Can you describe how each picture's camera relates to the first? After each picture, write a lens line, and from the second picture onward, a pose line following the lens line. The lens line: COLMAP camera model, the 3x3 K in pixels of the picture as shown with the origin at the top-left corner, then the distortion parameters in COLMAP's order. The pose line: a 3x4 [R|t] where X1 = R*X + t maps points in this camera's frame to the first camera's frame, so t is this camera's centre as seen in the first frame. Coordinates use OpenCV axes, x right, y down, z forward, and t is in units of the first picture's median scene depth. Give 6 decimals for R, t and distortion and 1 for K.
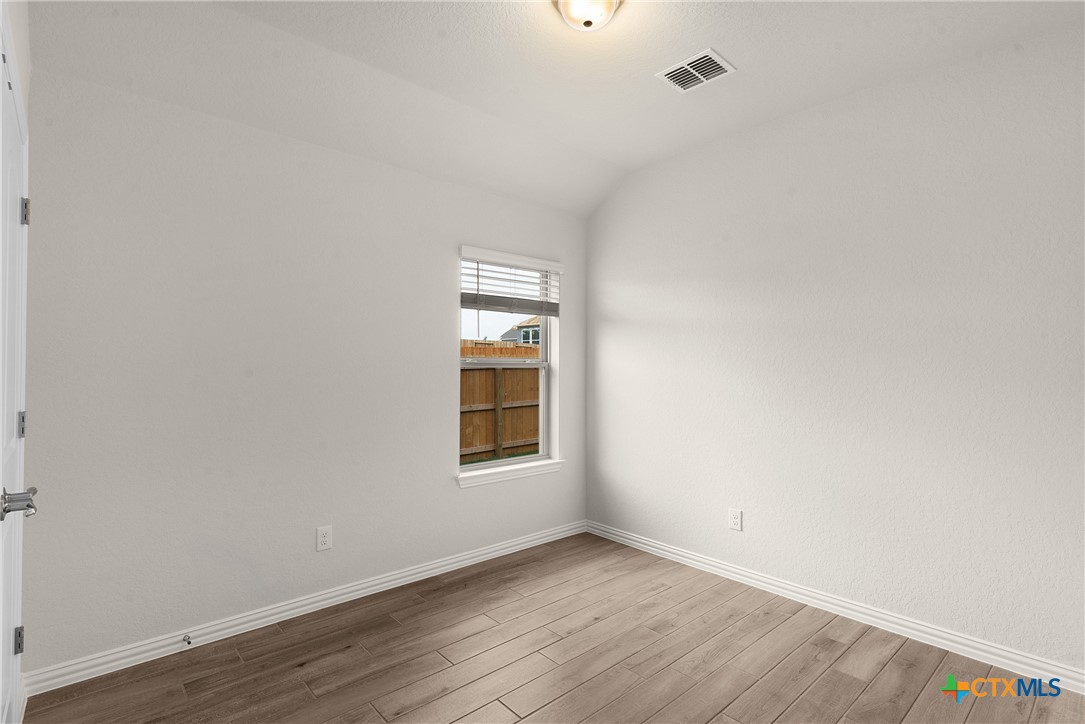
lens RADIAL K [[527.9, 0, 544.8], [0, 527.9, 356.9], [0, 0, 1]] dist [0.005344, -0.002631]
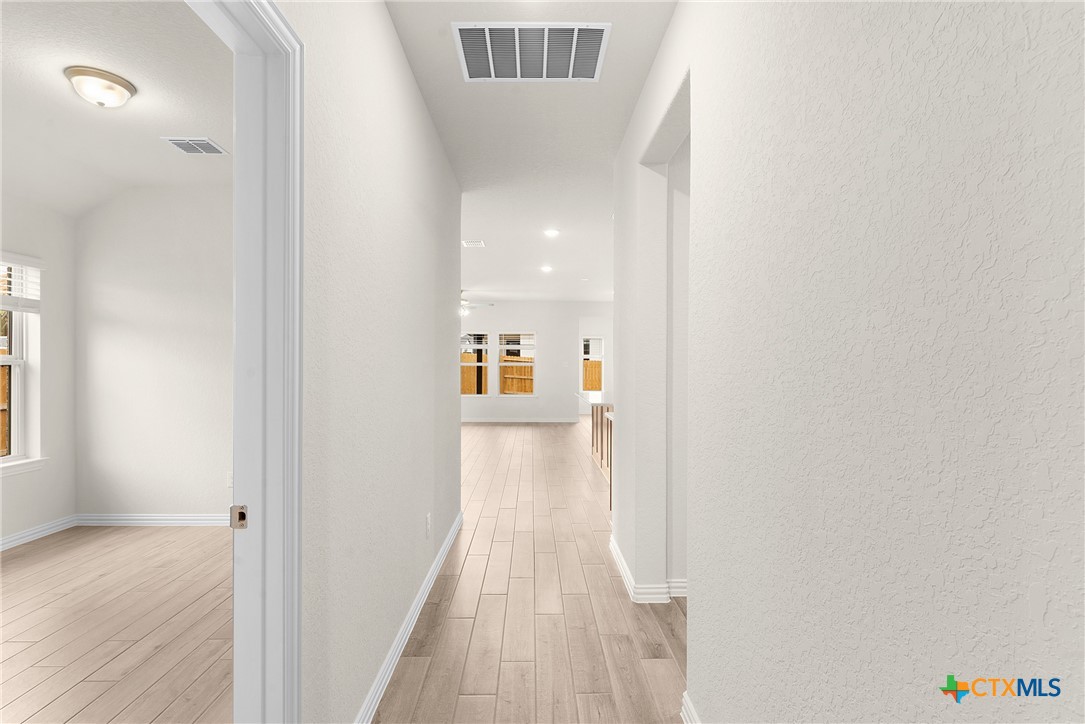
lens RADIAL K [[527.9, 0, 540.3], [0, 527.9, 362.8], [0, 0, 1]] dist [0.005344, -0.002631]
pose [[0.664583, -0.006799, 0.747183, -0.095078], [-0.011322, 0.999752, 0.019167, -0.014479], [-0.747128, -0.021198, 0.664342, -0.373336]]
